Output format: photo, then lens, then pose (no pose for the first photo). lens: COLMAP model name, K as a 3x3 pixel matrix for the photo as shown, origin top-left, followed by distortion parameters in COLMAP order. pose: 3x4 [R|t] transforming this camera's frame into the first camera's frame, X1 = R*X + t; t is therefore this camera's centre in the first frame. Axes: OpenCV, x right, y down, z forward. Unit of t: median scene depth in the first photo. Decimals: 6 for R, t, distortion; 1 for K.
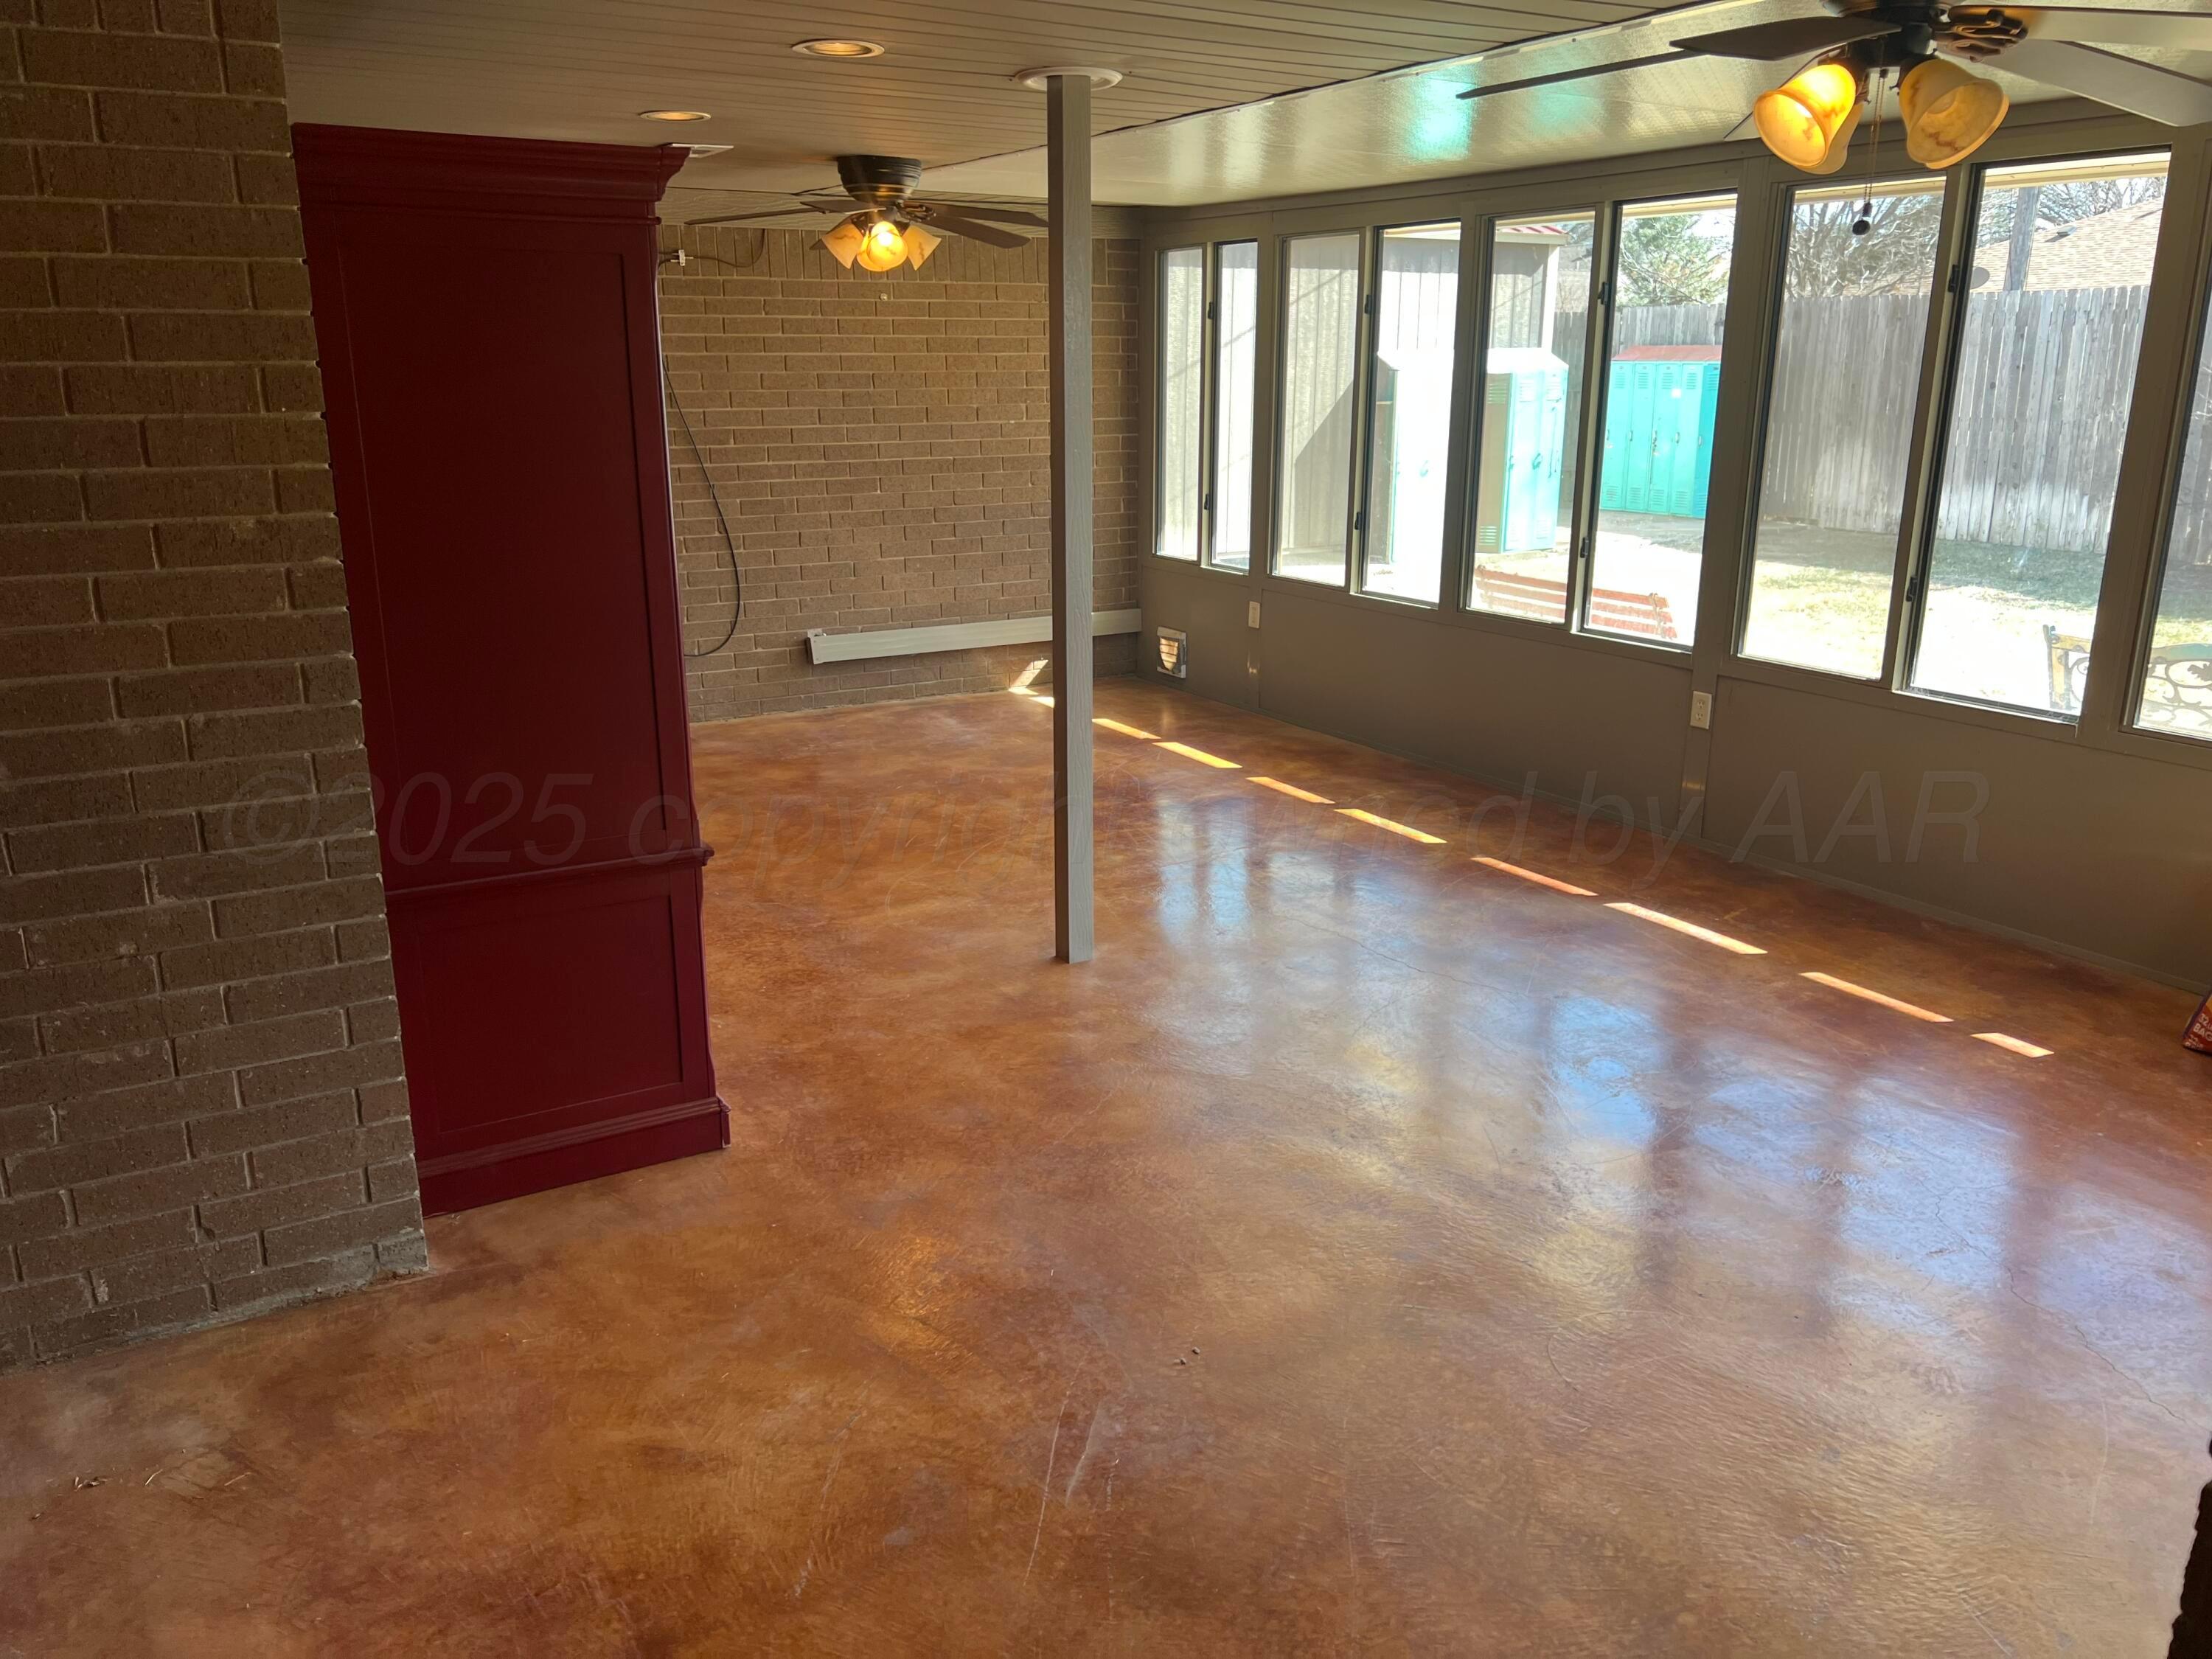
lens RADIAL K [[1667.9, 0, 1109.7], [0, 1667.9, 840.7], [0, 0, 1]] dist [0.064169, -0.075233]
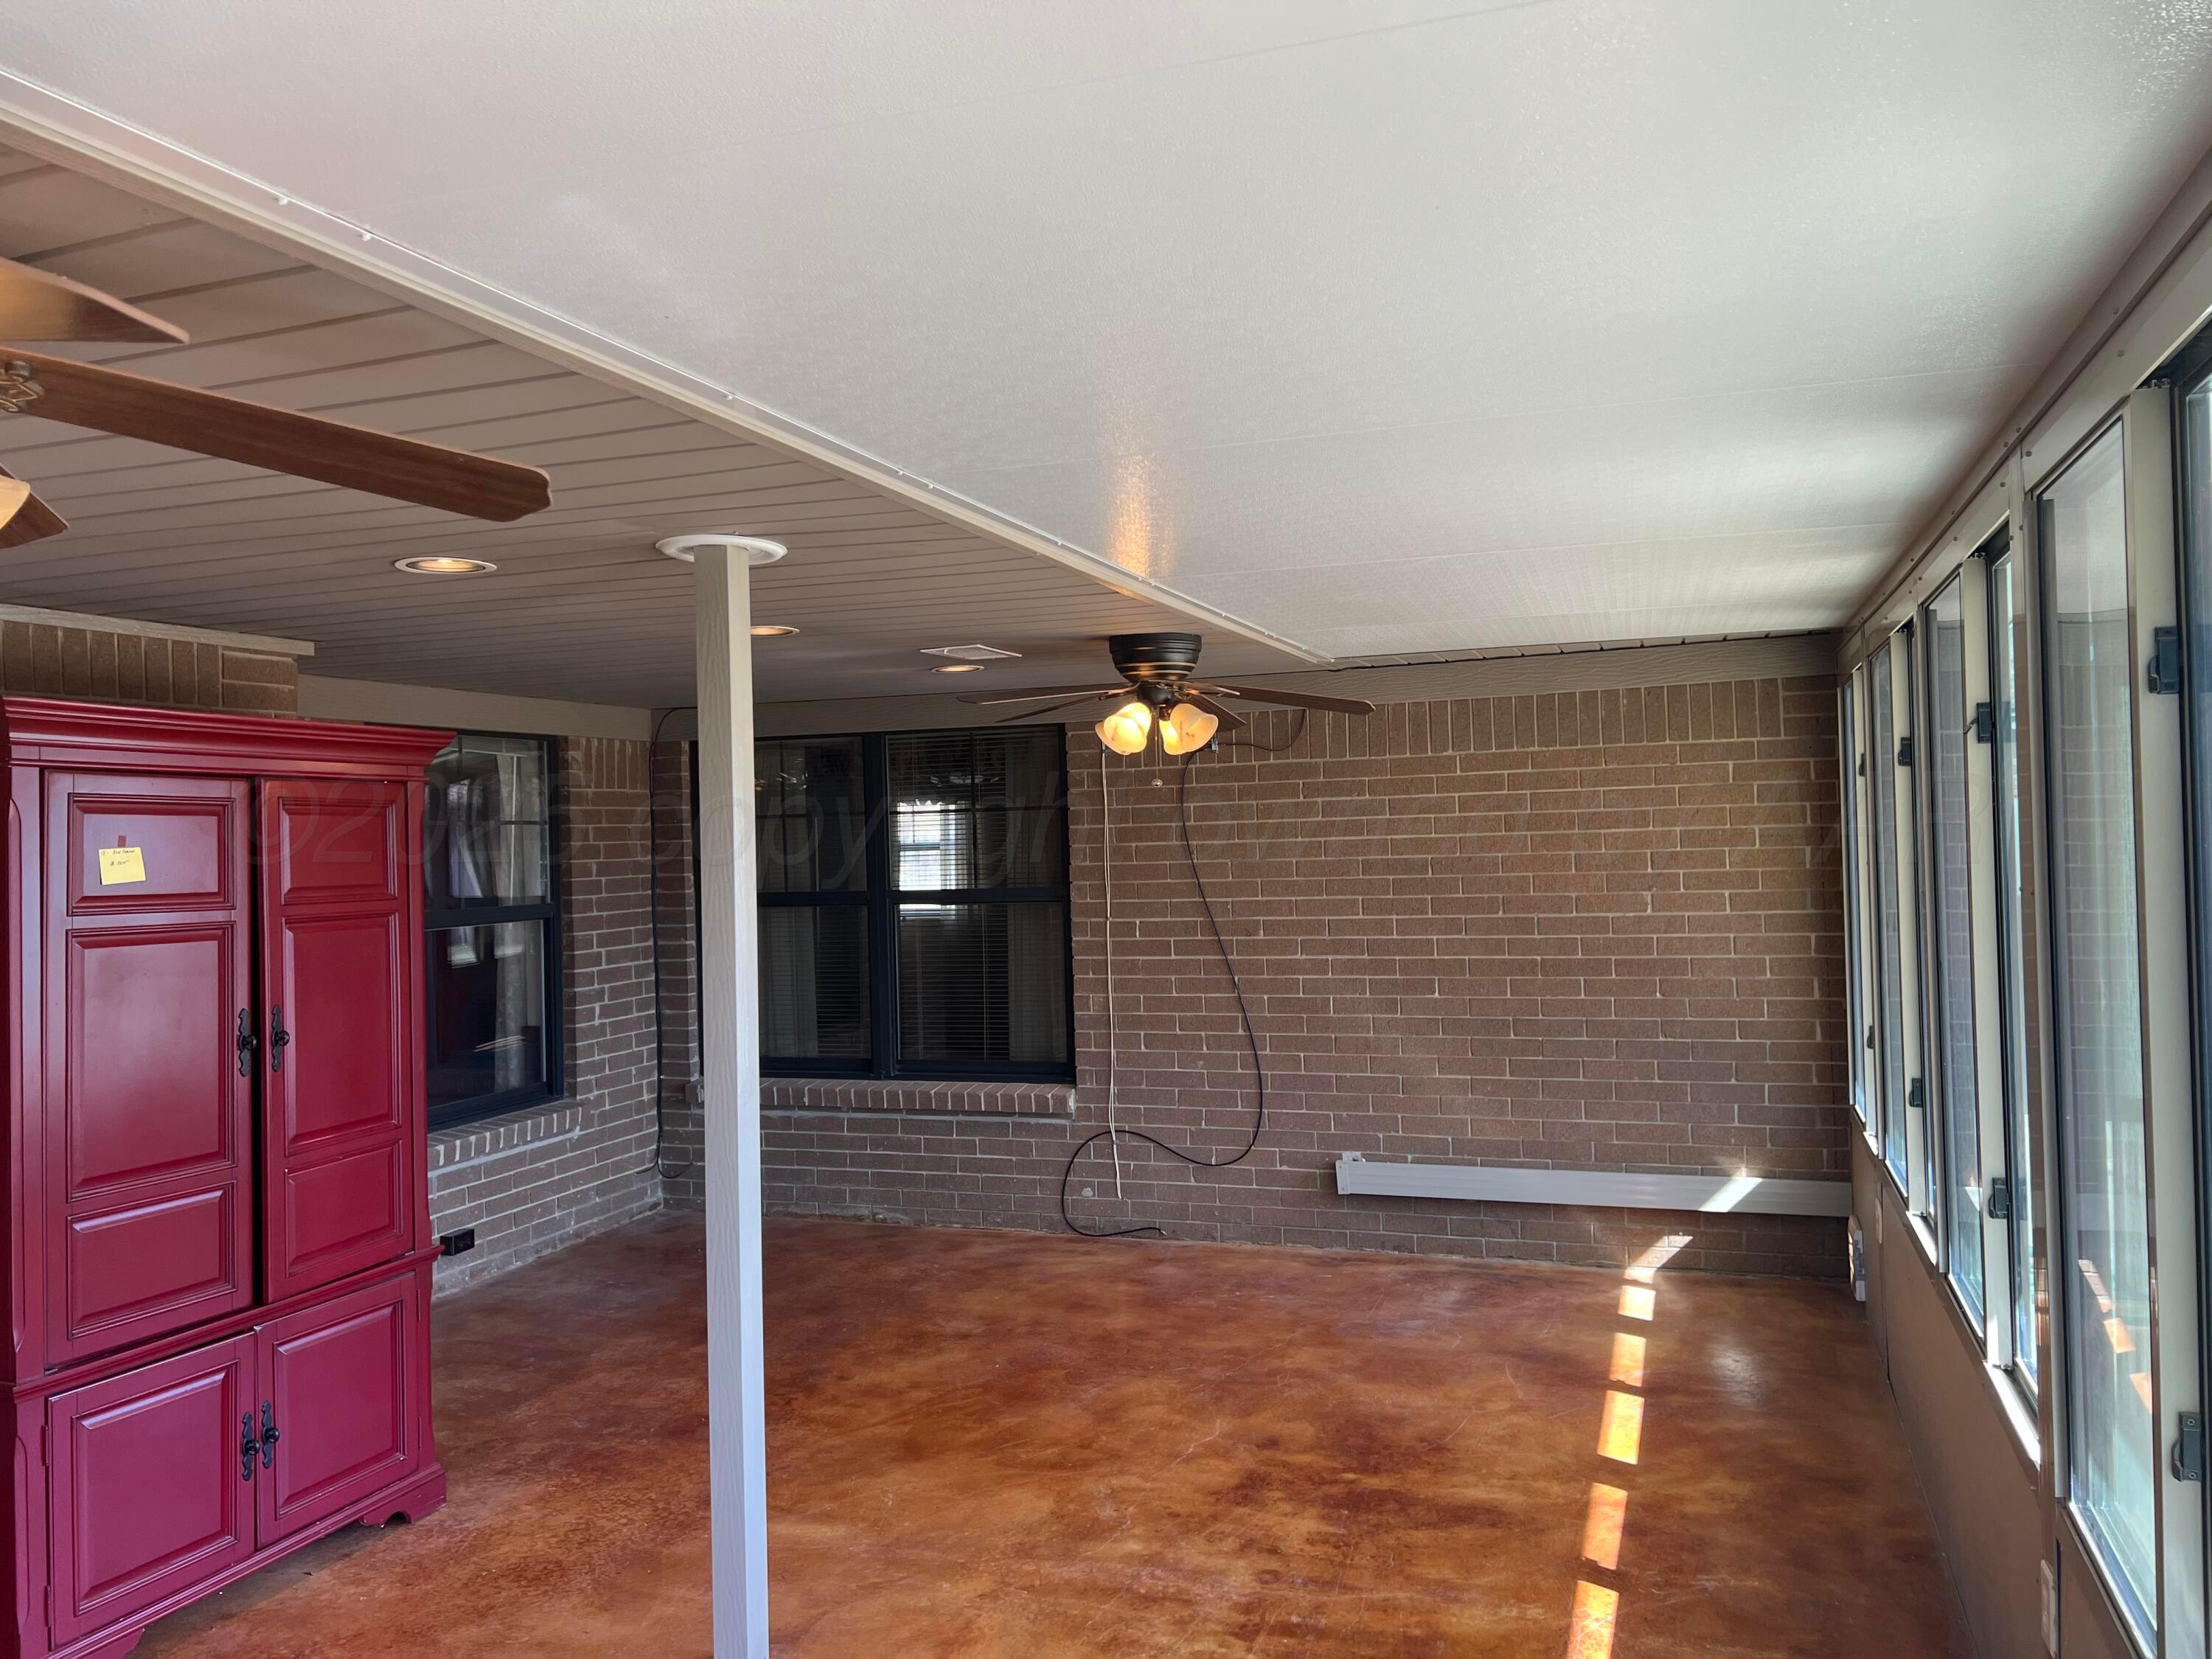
lens RADIAL K [[1667.9, 0, 1110.5], [0, 1667.9, 816.5], [0, 0, 1]] dist [0.064169, -0.075233]
pose [[0.628880, -0.025773, -0.777075, 0.427526], [-0.189436, 0.964252, -0.185290, -0.117179], [0.754071, 0.263731, 0.601516, 0.384240]]
